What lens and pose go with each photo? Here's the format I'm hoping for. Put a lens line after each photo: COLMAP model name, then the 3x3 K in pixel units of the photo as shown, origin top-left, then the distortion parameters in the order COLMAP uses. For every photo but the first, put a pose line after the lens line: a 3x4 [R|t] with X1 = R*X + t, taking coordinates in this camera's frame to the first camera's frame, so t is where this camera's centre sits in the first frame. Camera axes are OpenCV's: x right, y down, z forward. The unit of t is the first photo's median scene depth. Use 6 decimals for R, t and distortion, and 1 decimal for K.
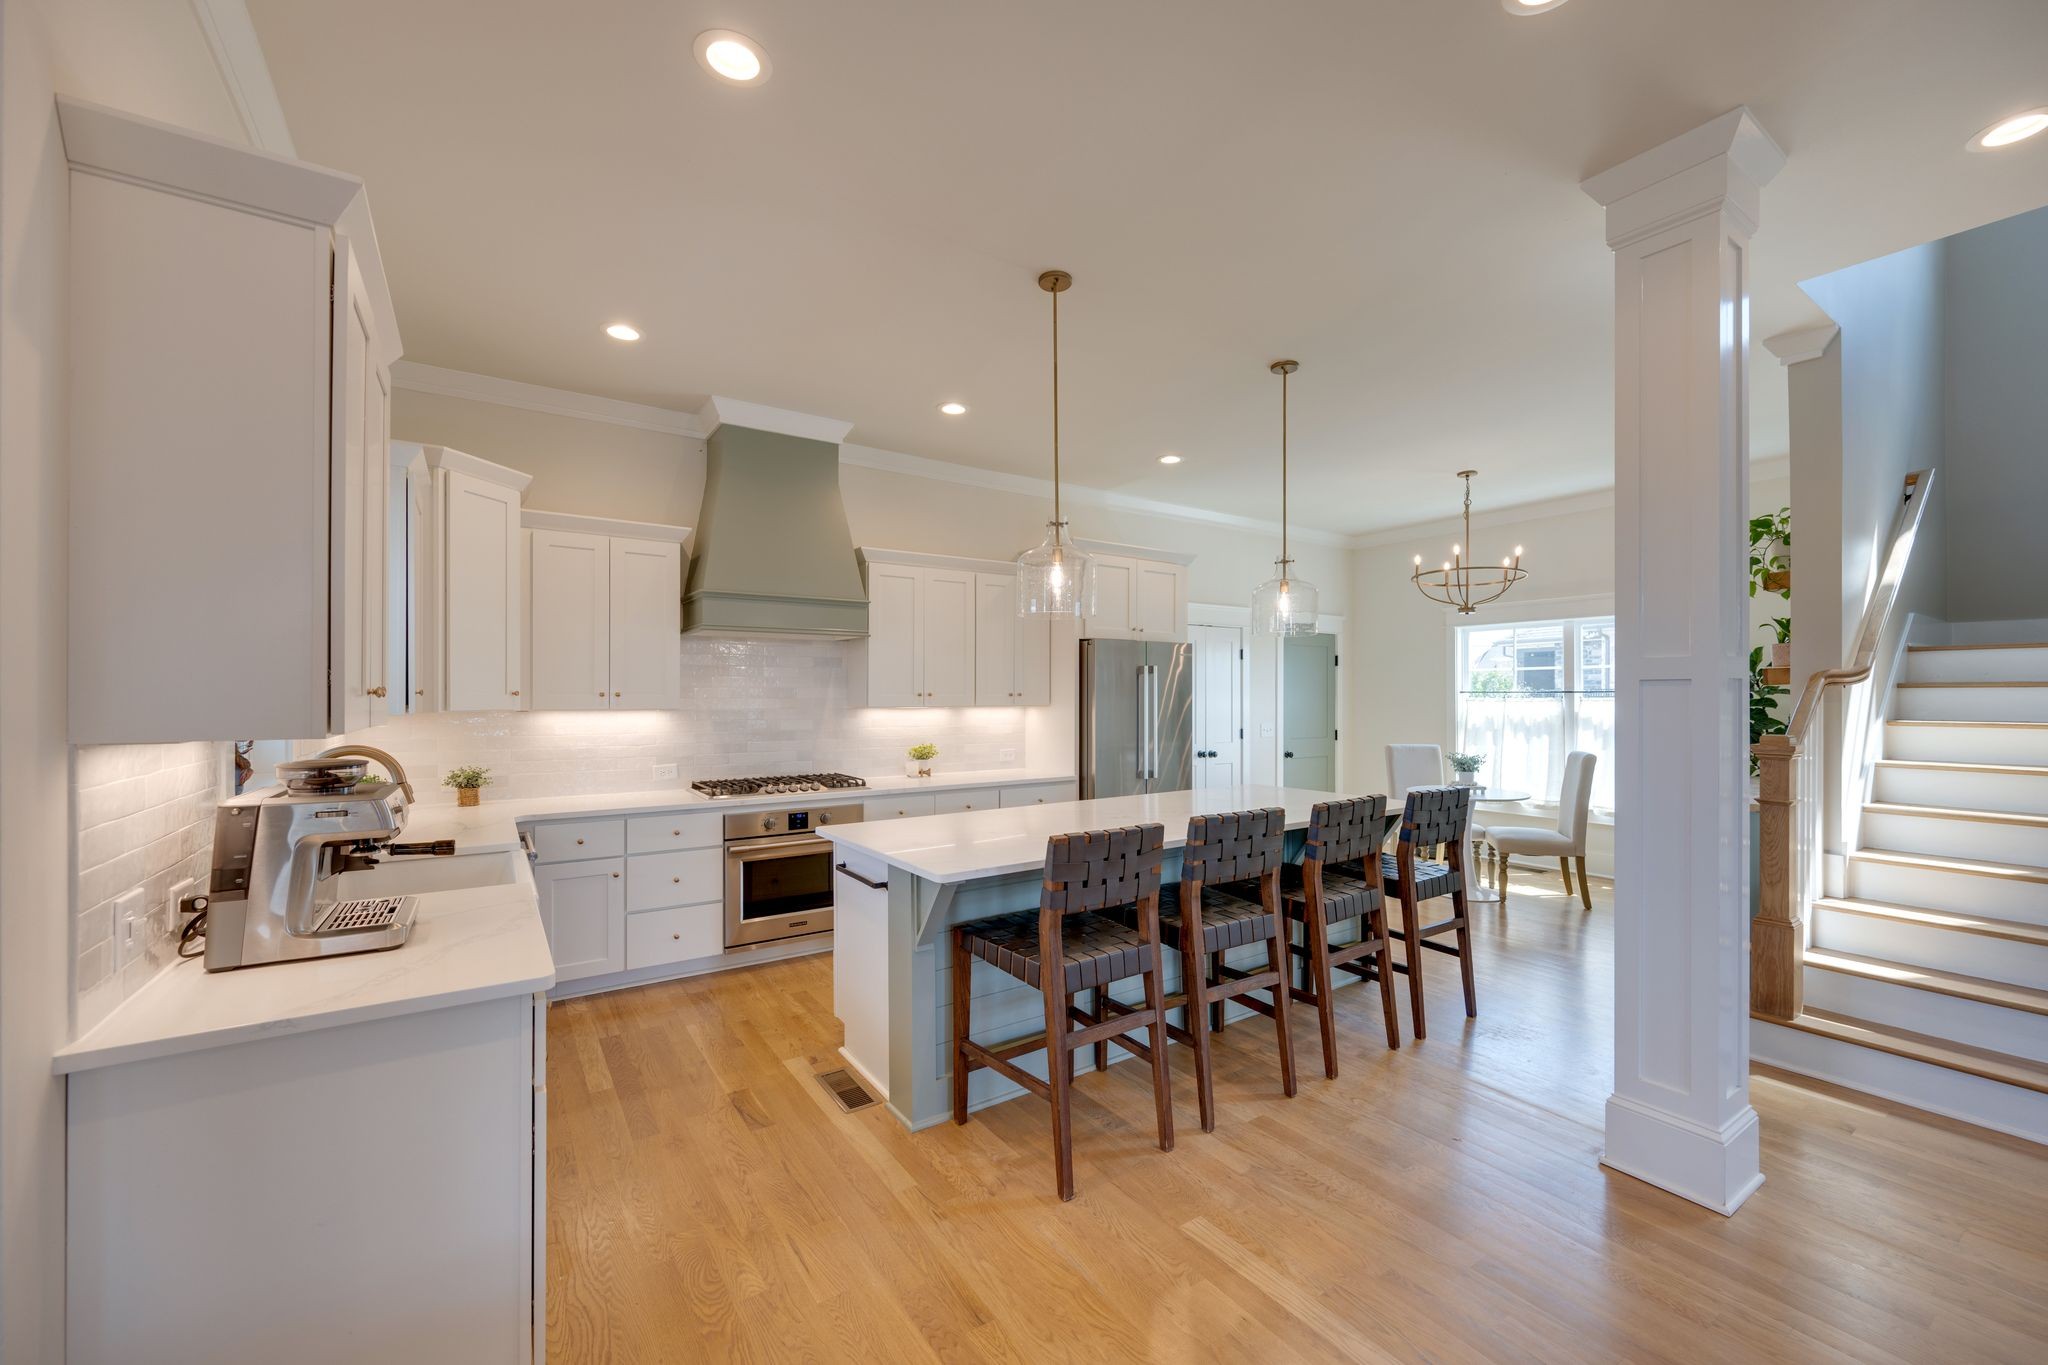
lens RADIAL K [[803.3, 0, 1031.9], [0, 803.3, 694.4], [0, 0, 1]] dist [-0.000047, -0.000008]
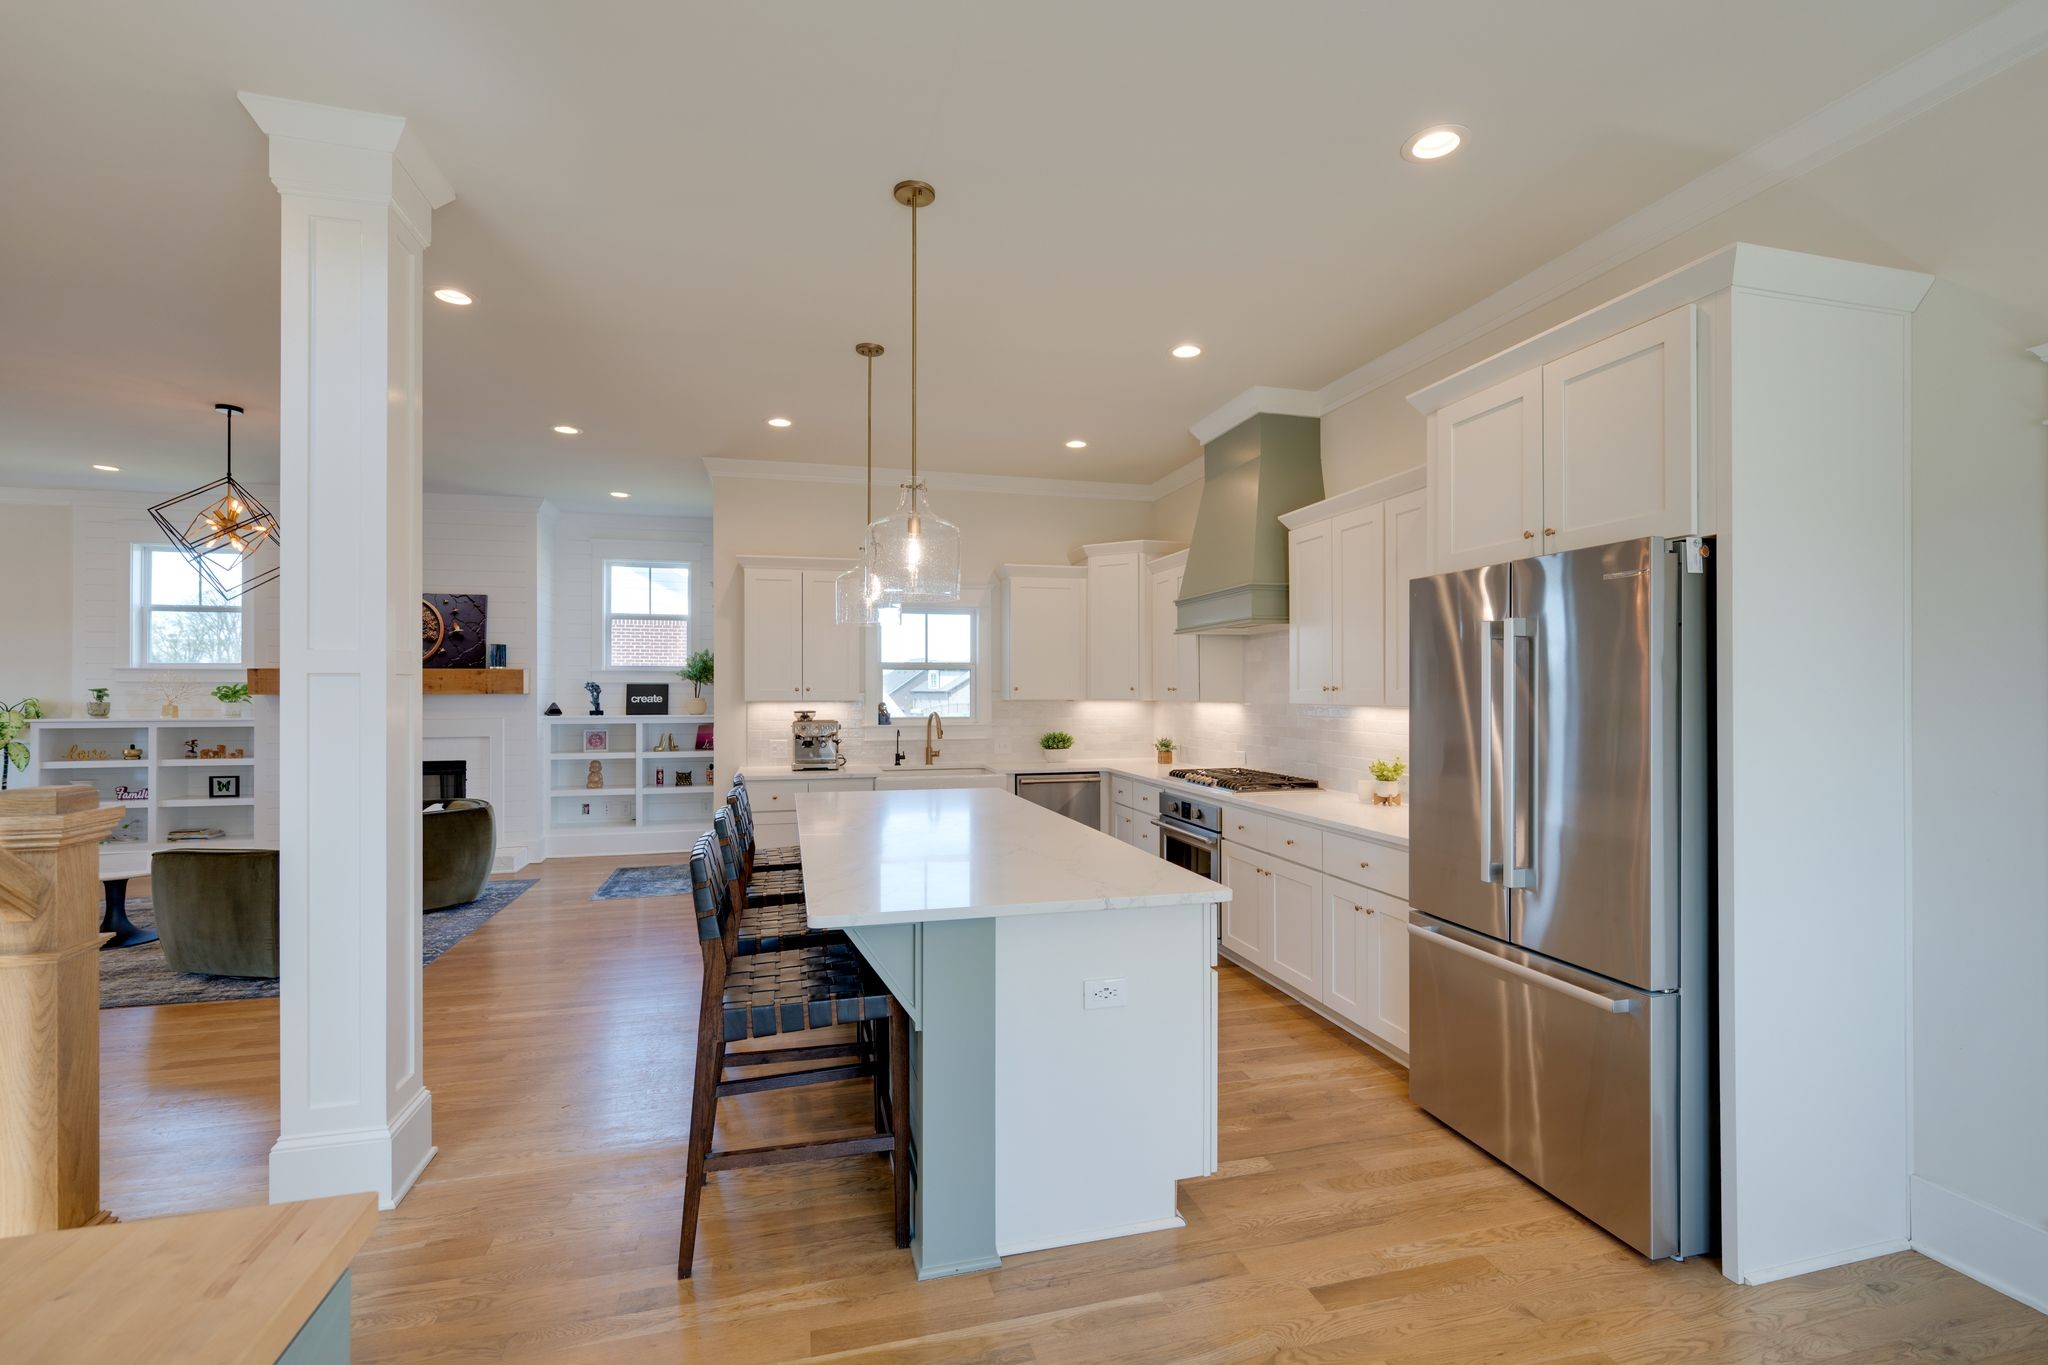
lens RADIAL K [[928.7, 0, 1000.3], [0, 928.7, 688.3], [0, 0, 1]] dist [0.003223, 0.000349]
pose [[-0.347898, 0.000078, -0.937532, 1.021940], [0.003782, 0.999992, -0.001321, -0.000880], [0.937525, -0.004006, -0.347895, 1.301979]]
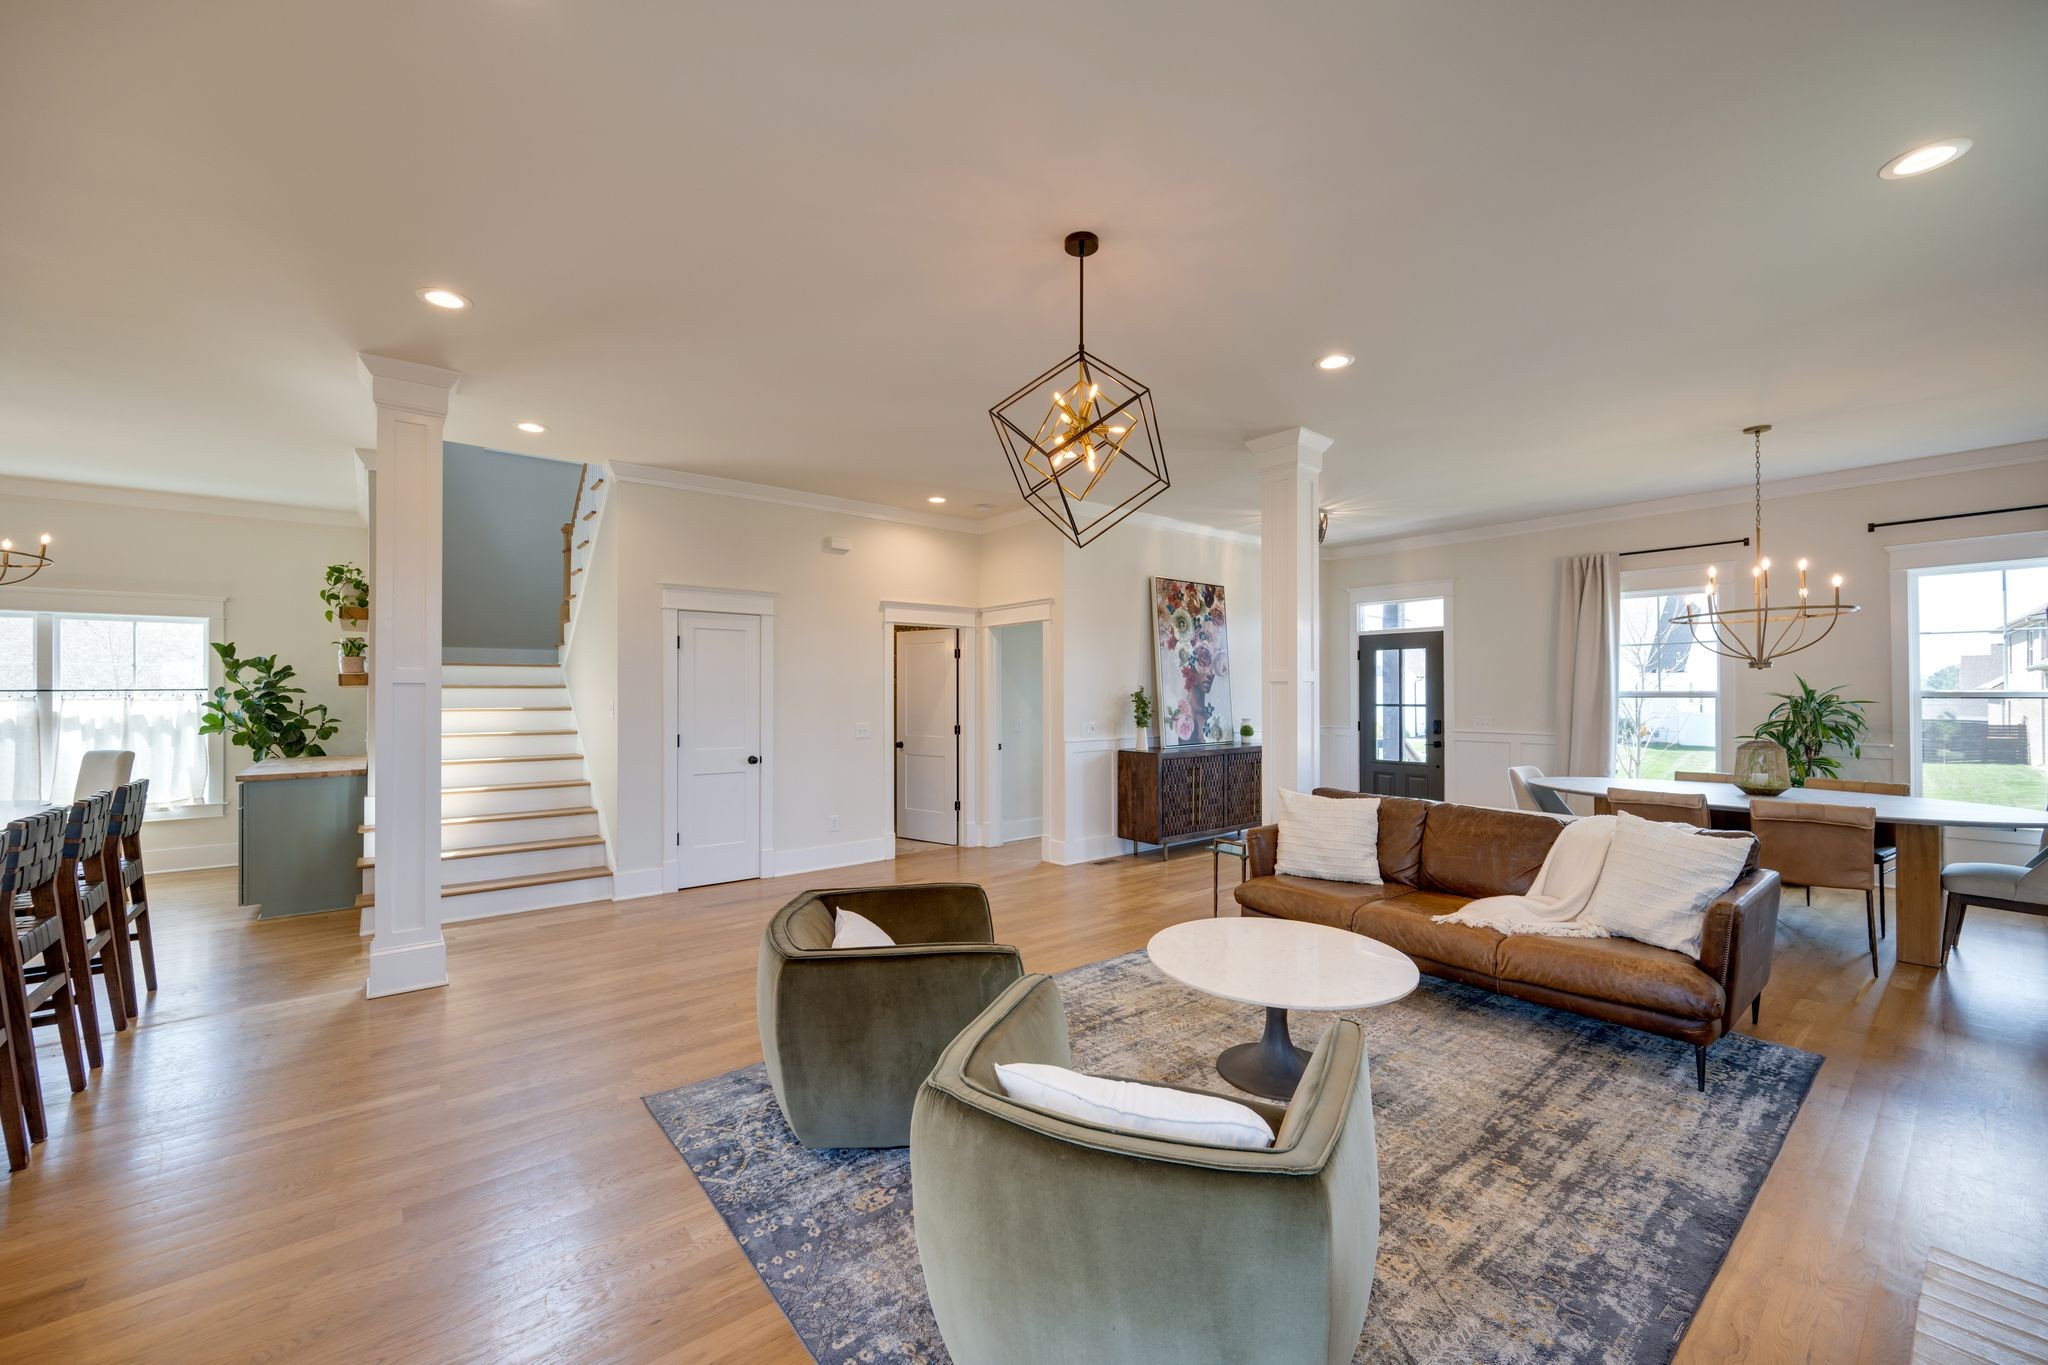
lens RADIAL K [[803.3, 0, 1020.3], [0, 803.3, 686.3], [0, 0, 1]] dist [-0.000047, -0.000008]
pose [[-0.082137, 0.008358, 0.996586, -0.596294], [0.000313, 0.999965, -0.008360, 0.000963], [-0.996621, -0.000374, -0.082137, -0.072793]]
